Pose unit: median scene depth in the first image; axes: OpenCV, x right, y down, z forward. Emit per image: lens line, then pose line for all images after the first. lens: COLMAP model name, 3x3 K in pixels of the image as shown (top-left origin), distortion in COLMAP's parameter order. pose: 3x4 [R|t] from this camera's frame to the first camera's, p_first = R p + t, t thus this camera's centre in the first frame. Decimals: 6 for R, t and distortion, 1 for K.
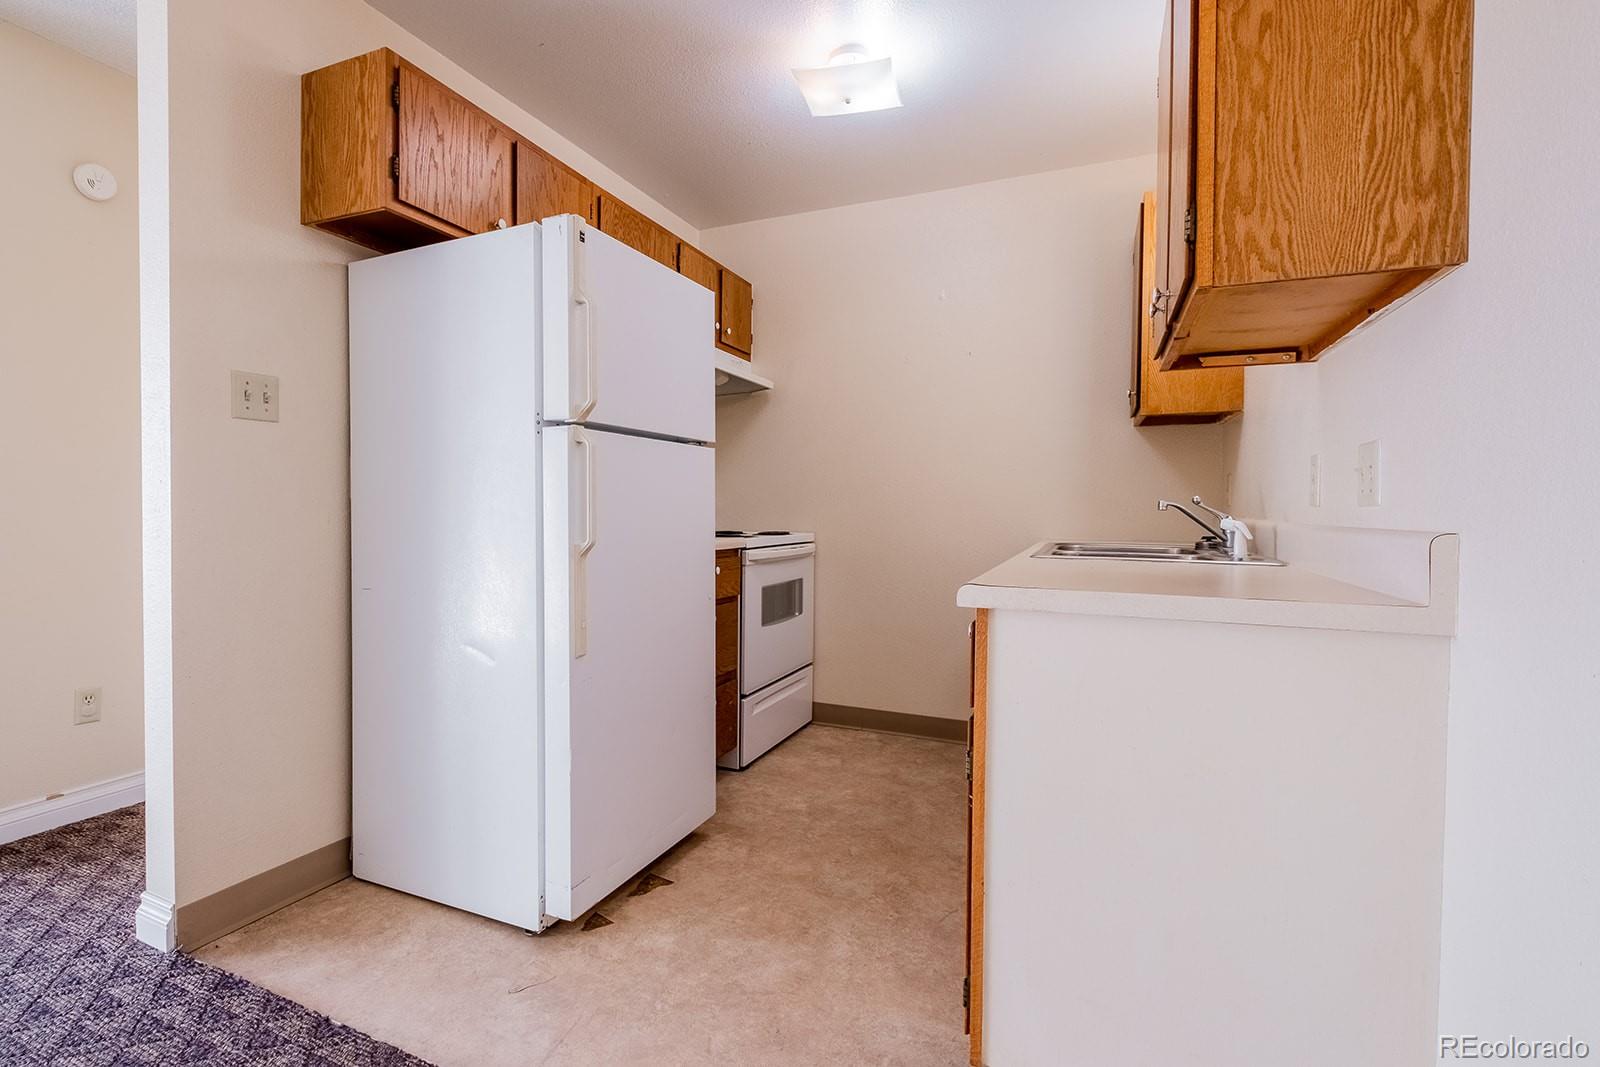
lens RADIAL K [[728.3, 0, 797.6], [0, 728.3, 534.0], [0, 0, 1]] dist [-0.005015, 0.000403]
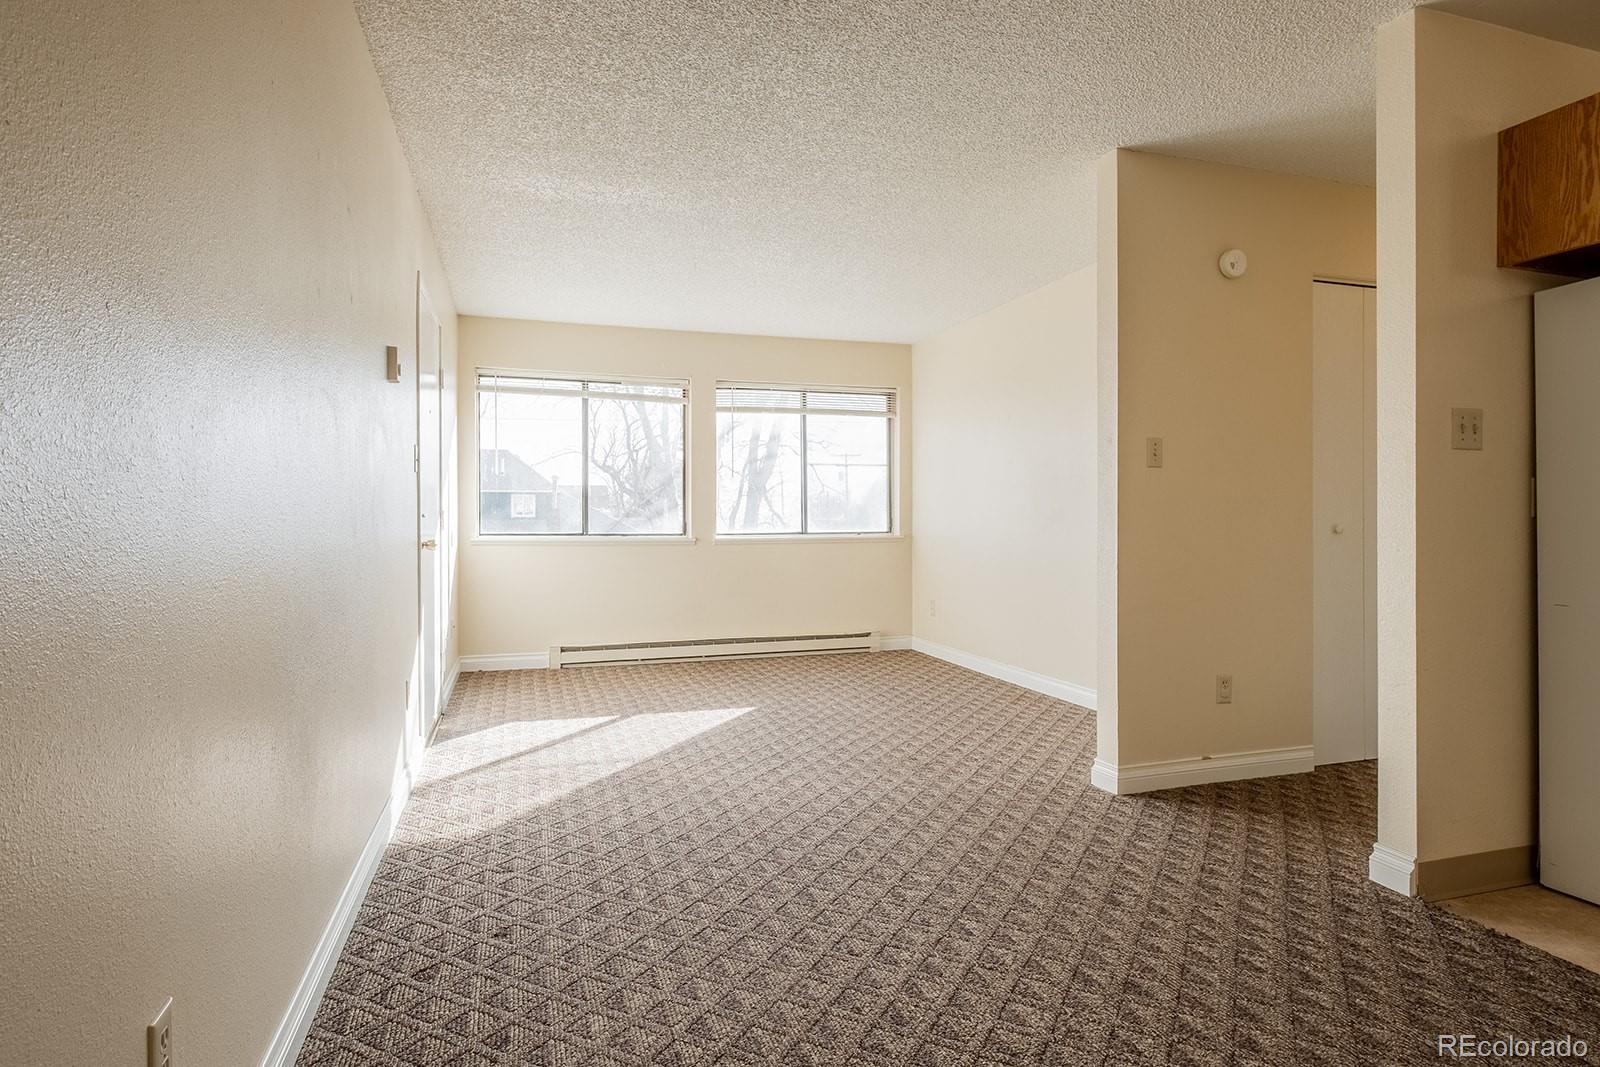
lens RADIAL K [[919.2, 0, 802.3], [0, 919.2, 530.6], [0, 0, 1]] dist [-0.000438, -0.000360]
pose [[0.682472, -0.001945, -0.730909, -0.392205], [-0.023948, 0.999400, -0.025021, 0.029582], [0.730520, 0.034580, 0.682016, -0.702010]]
